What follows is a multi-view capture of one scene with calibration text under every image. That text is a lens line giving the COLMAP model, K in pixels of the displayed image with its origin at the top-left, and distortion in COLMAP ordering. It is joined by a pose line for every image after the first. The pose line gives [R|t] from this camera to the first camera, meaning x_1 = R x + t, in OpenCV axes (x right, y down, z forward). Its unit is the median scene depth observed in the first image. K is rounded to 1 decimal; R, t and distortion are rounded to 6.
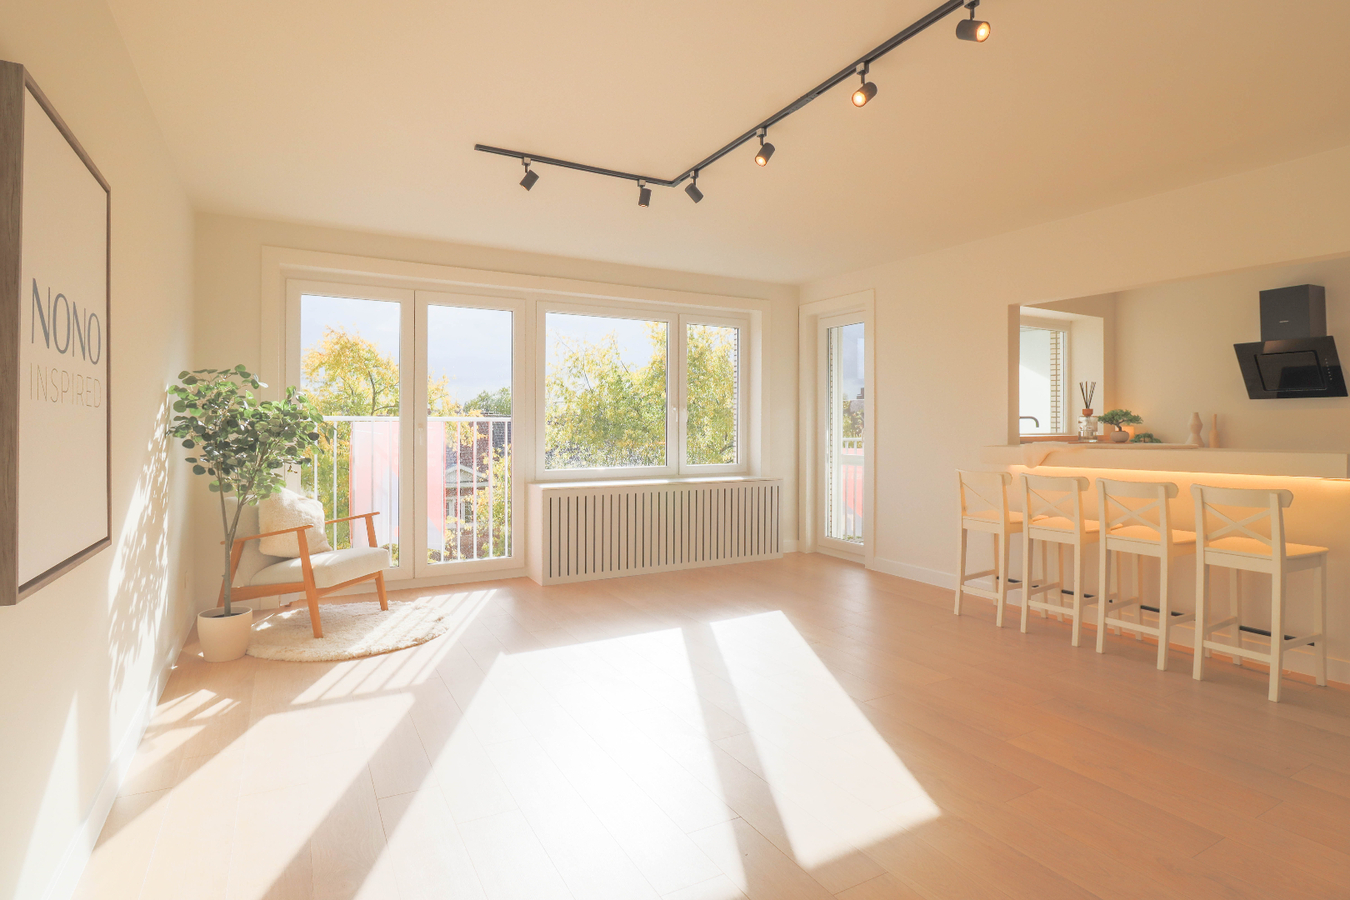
lens RADIAL K [[714.2, 0, 673.0], [0, 714.2, 422.4], [0, 0, 1]] dist [-0.023482, 0.002250]
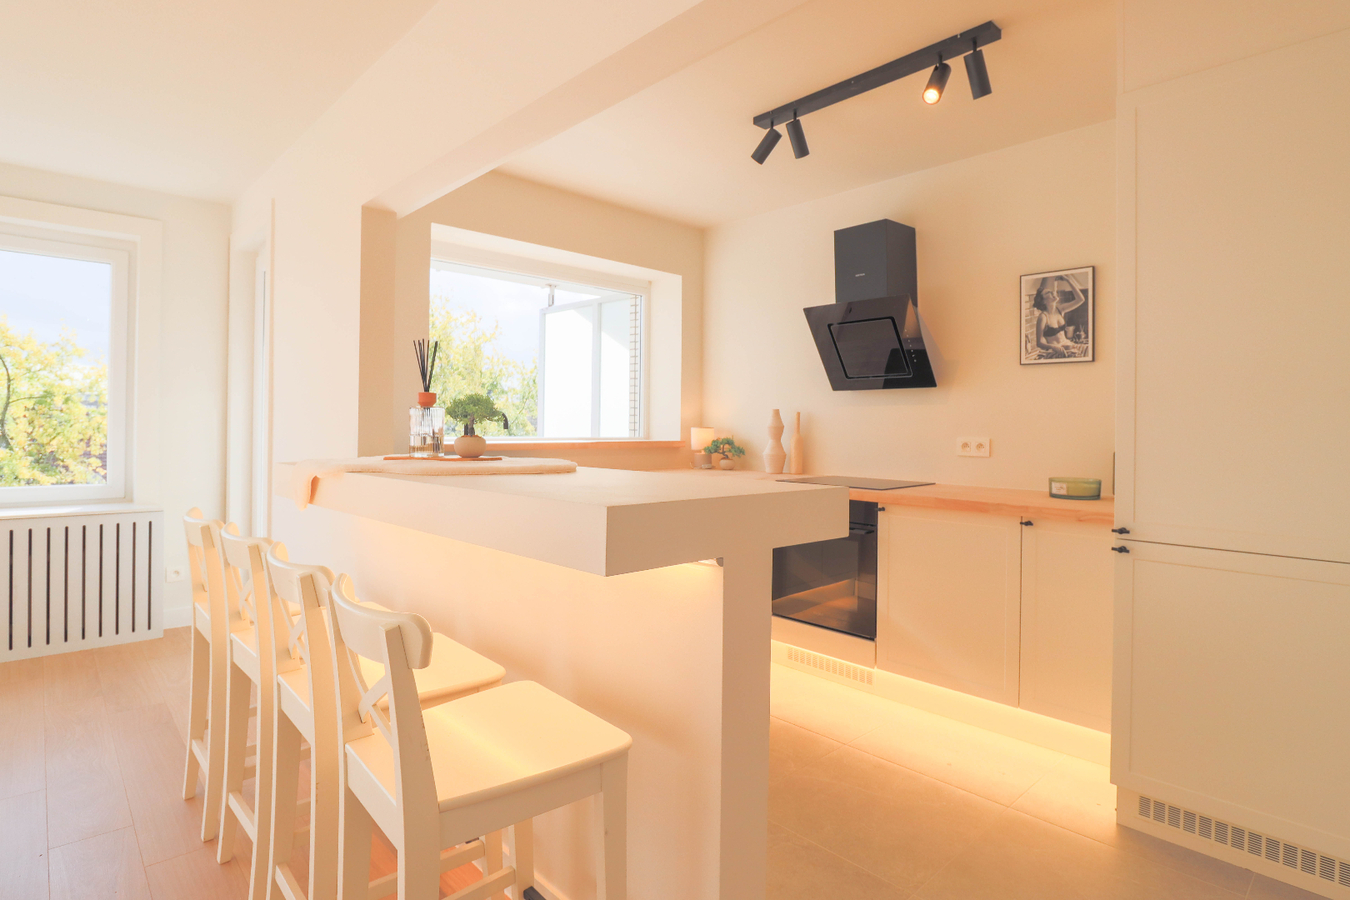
lens RADIAL K [[714.2, 0, 670.3], [0, 714.2, 420.7], [0, 0, 1]] dist [-0.023482, 0.002250]
pose [[0.973014, 0.010252, 0.230517, 0.538927], [-0.009358, 0.999944, -0.004973, 0.002210], [-0.230555, 0.002682, 0.973056, 0.380116]]
